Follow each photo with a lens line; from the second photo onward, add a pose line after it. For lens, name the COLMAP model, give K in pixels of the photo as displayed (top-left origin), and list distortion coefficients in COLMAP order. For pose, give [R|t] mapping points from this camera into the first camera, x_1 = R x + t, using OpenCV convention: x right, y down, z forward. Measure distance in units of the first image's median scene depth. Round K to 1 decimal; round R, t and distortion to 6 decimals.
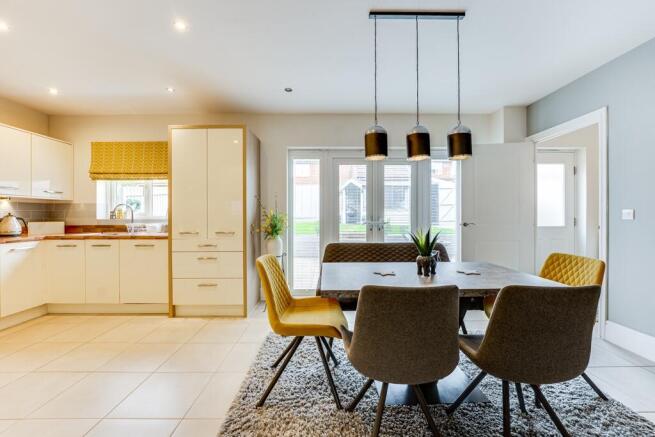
lens RADIAL K [[267.1, 0, 327.5], [0, 267.1, 218.5], [0, 0, 1]] dist [-0.019746, -0.000112]
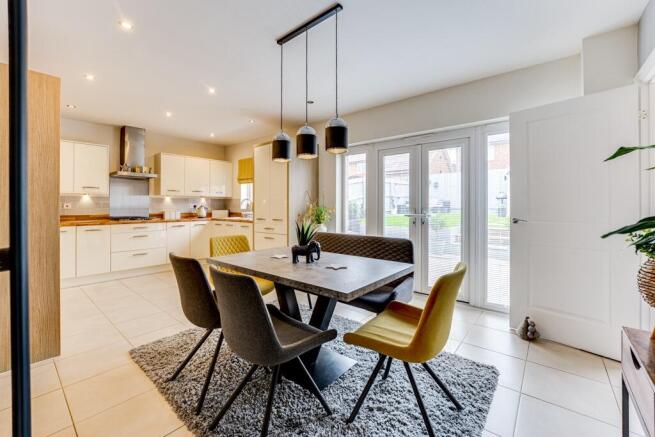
lens RADIAL K [[271.7, 0, 325.0], [0, 271.7, 207.0], [0, 0, 1]] dist [-0.001072, -0.000104]
pose [[0.757957, 0.005898, -0.652278, 0.666101], [-0.006188, 0.999979, 0.001852, -0.016204], [0.652275, 0.002633, 0.757978, 0.112470]]
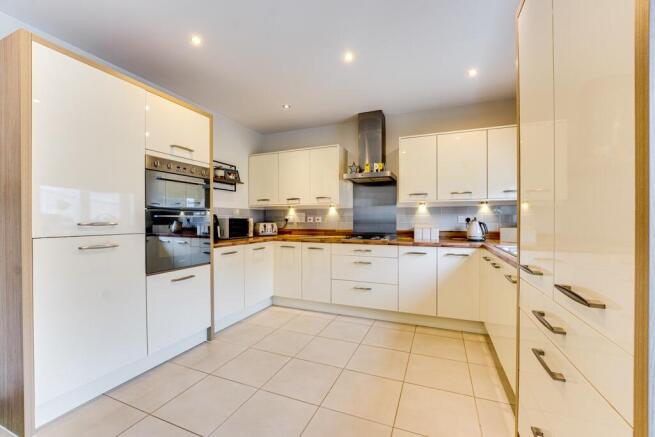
lens RADIAL K [[267.1, 0, 327.5], [0, 267.1, 218.5], [0, 0, 1]] dist [-0.019746, -0.000112]
pose [[-0.395630, 0.000177, -0.918410, -0.083742], [-0.003869, 0.999991, 0.001859, -0.017993], [0.918402, 0.004289, -0.395625, 0.863077]]
